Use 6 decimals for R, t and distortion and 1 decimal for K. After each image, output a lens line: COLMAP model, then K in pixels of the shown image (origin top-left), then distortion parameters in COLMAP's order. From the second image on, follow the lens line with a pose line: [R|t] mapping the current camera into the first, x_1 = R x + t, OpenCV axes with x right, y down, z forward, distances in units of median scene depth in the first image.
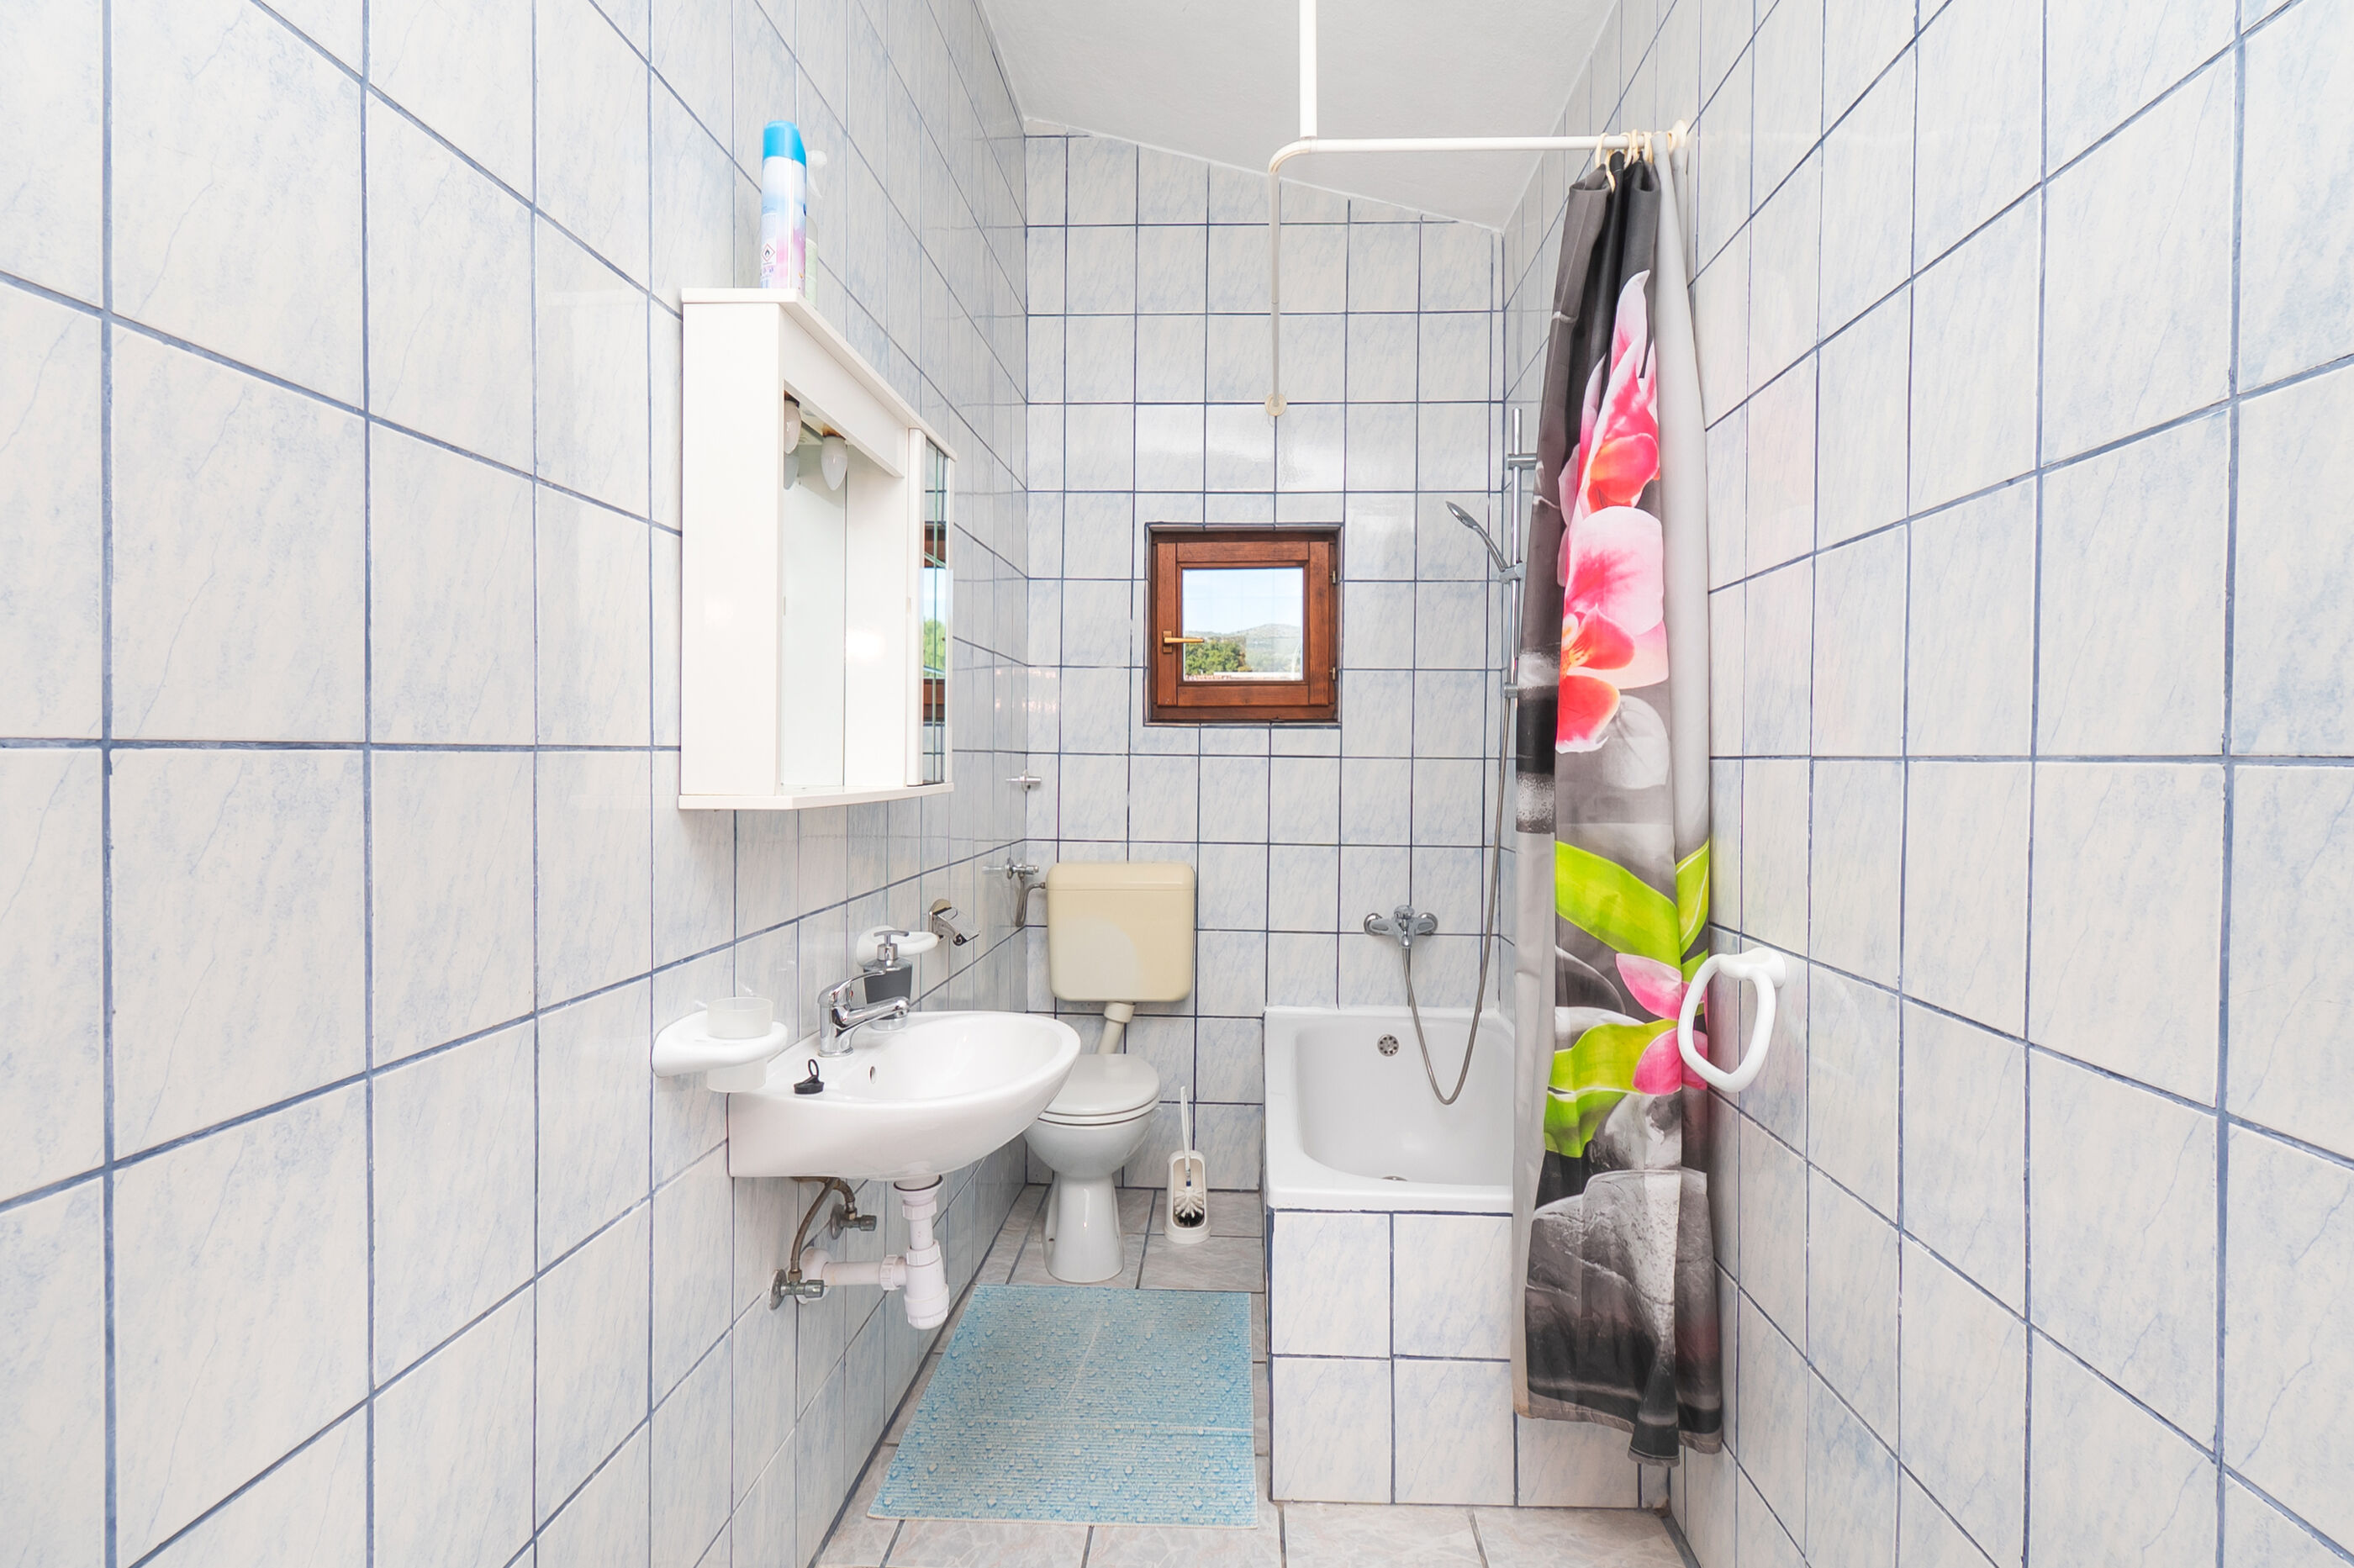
lens RADIAL K [[1154.8, 0, 1184.5], [0, 1154.8, 761.9], [0, 0, 1]] dist [-0.007503, -0.001019]
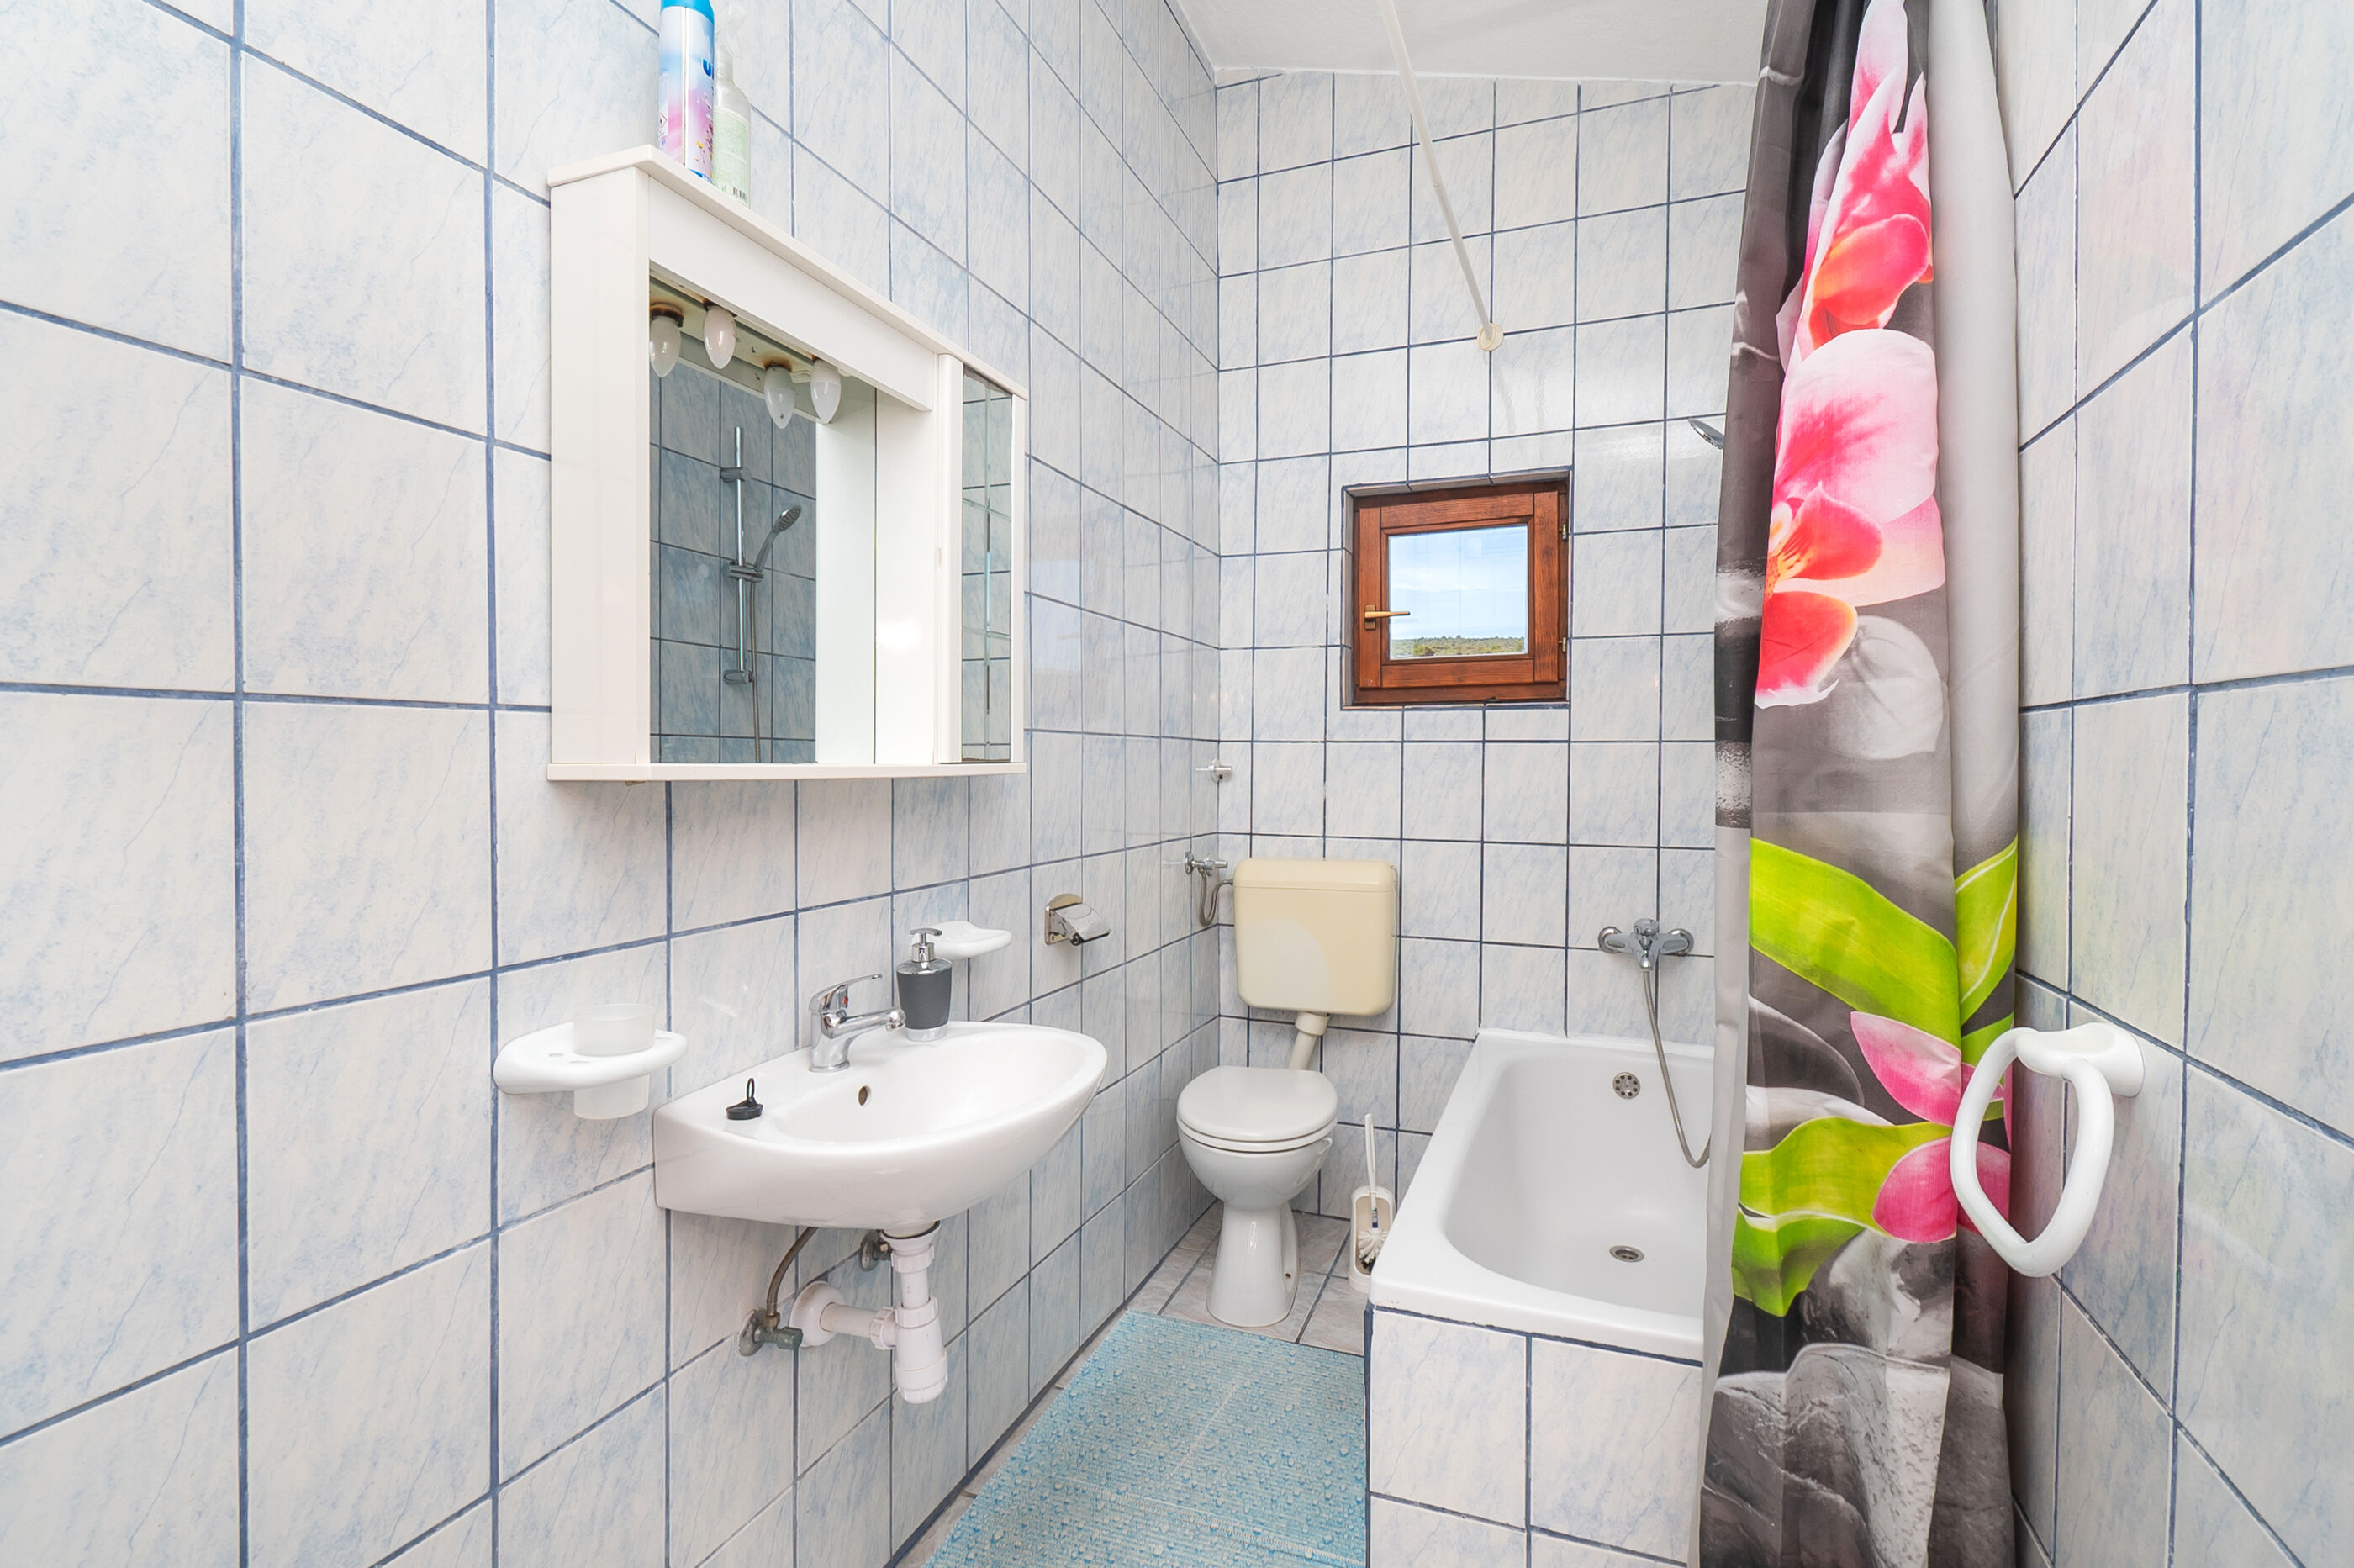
lens RADIAL K [[1078.0, 0, 1175.1], [0, 1078.0, 772.5], [0, 0, 1]] dist [-0.002711, -0.007102]
pose [[0.952713, -0.002698, -0.303858, 0.176271], [0.004315, 0.999980, 0.004651, 0.023912], [0.303839, -0.005742, 0.952706, 0.273942]]
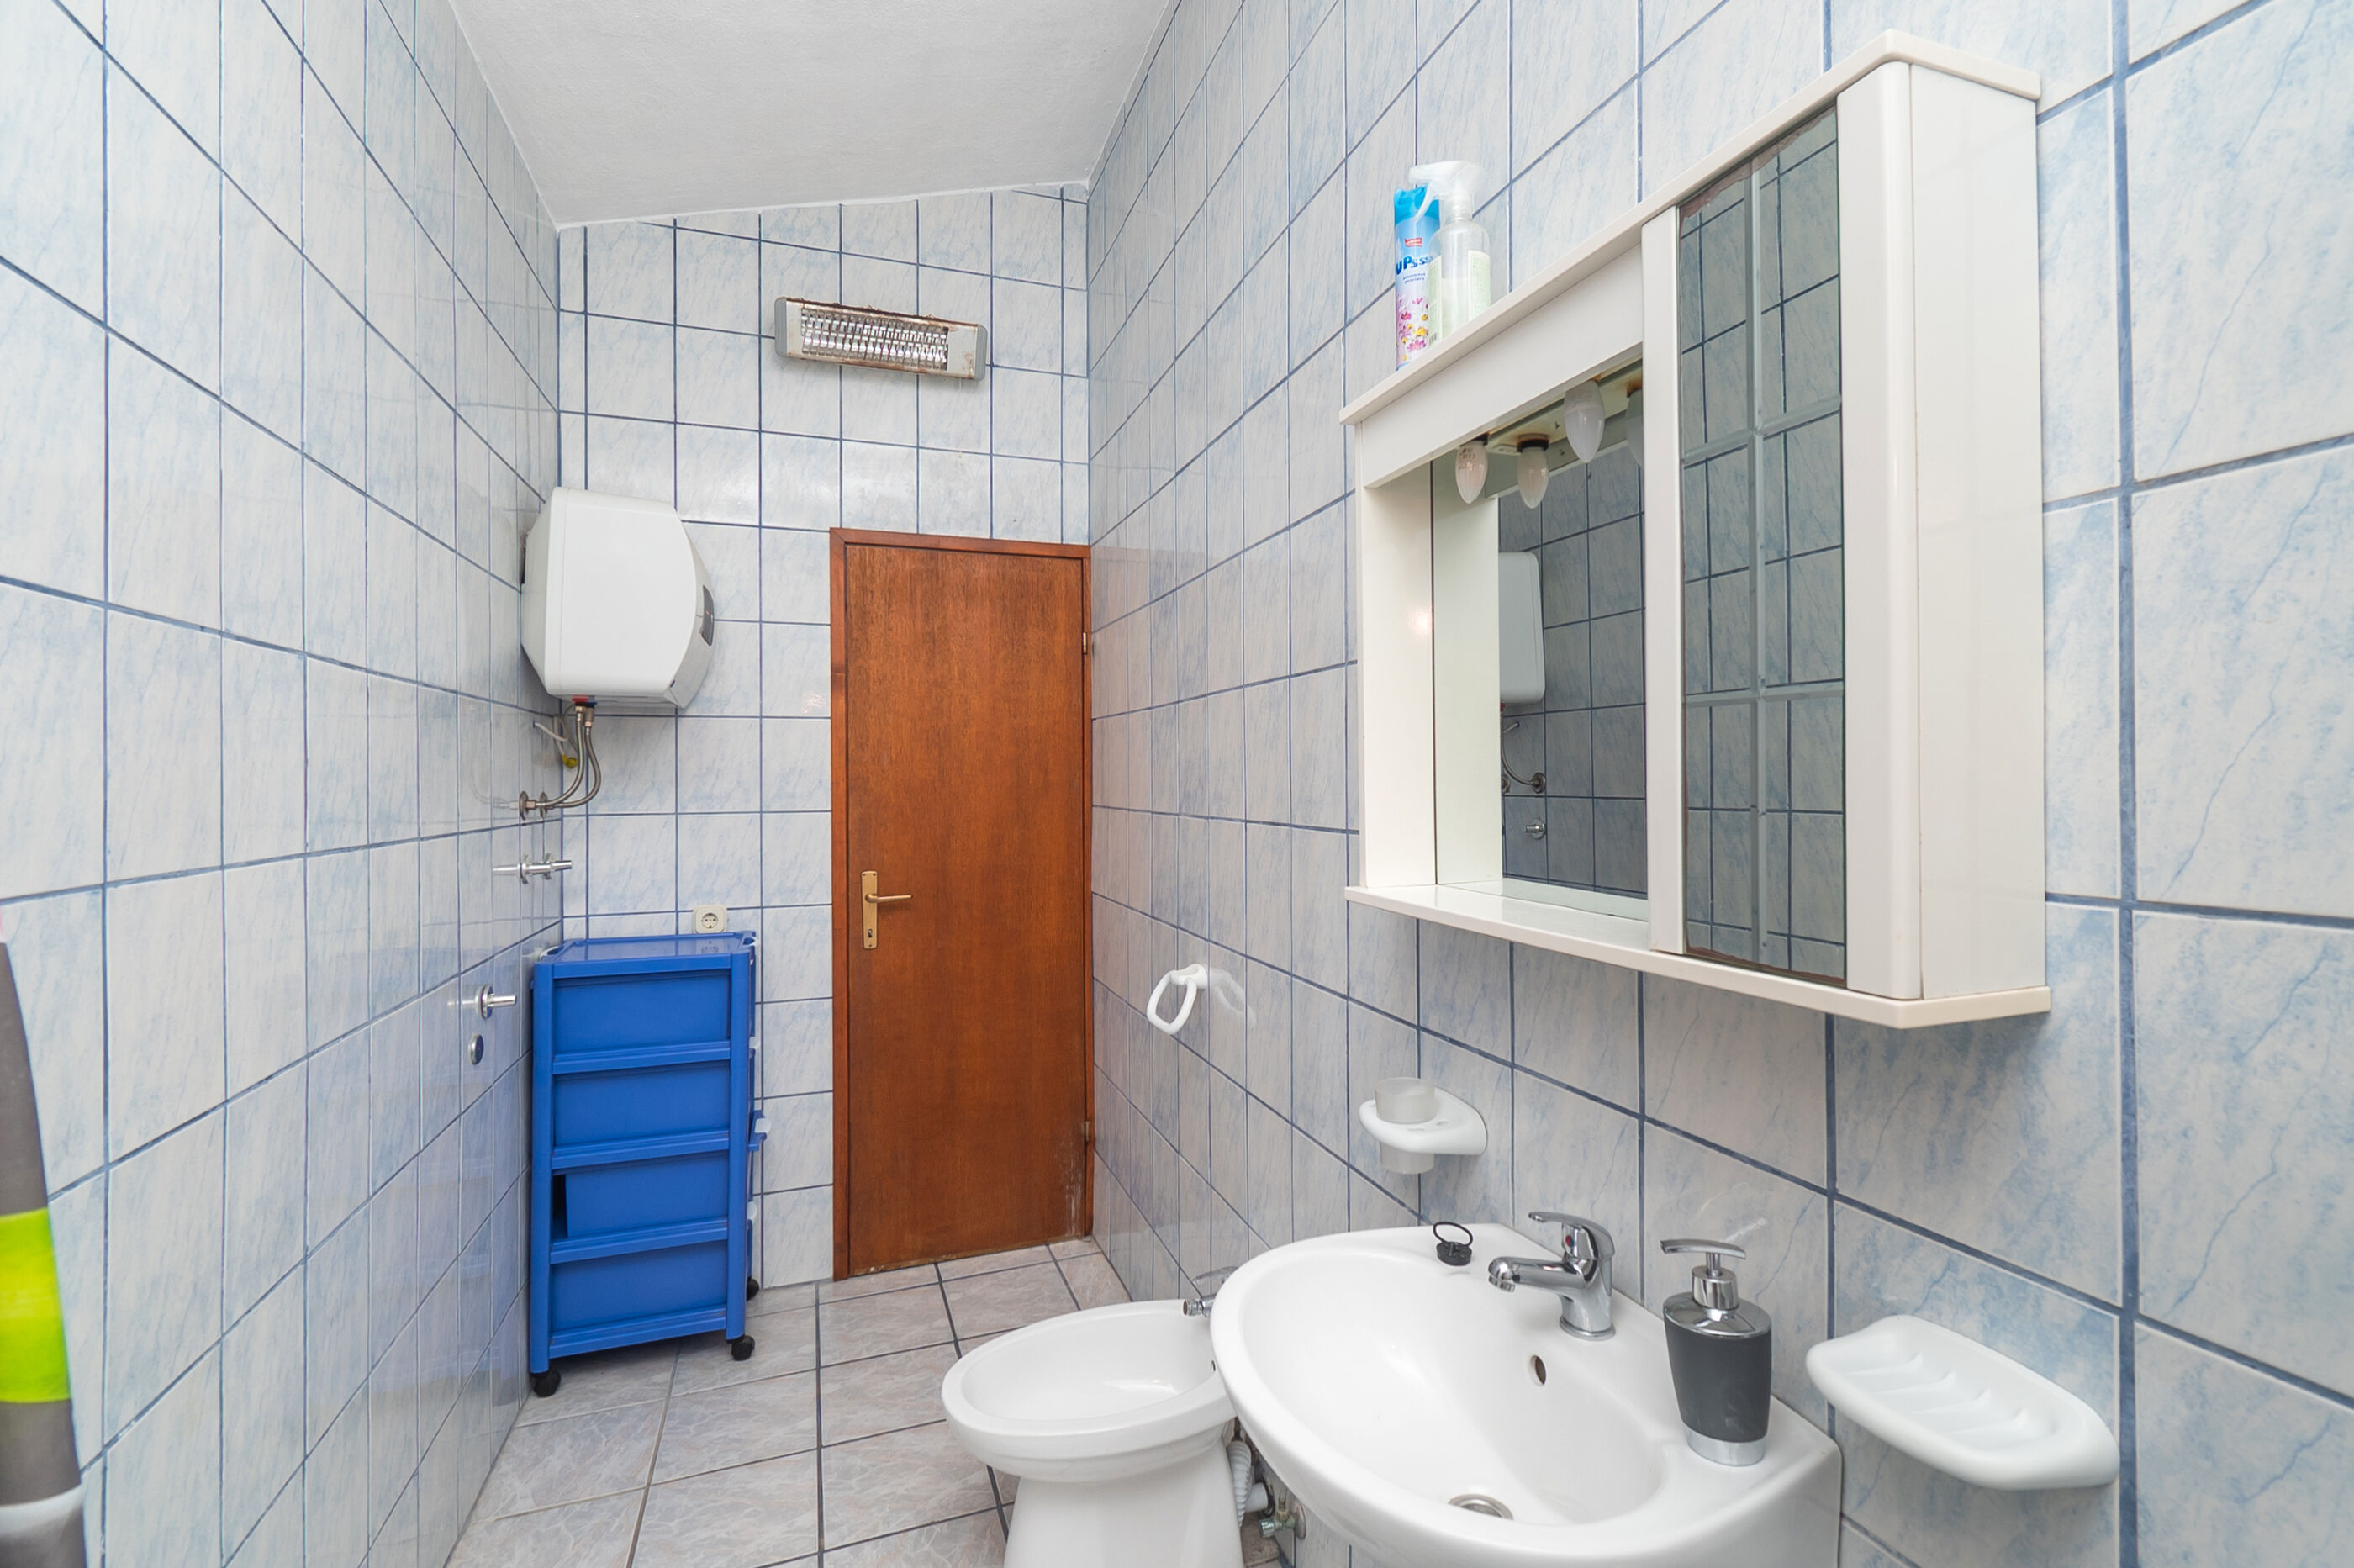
lens RADIAL K [[1078.0, 0, 1189.6], [0, 1078.0, 779.1], [0, 0, 1]] dist [-0.002711, -0.007102]
pose [[-0.918318, 0.005812, -0.395800, 0.128827], [0.004254, 0.999979, 0.004815, -0.054574], [0.395820, 0.002738, -0.918324, 1.331061]]
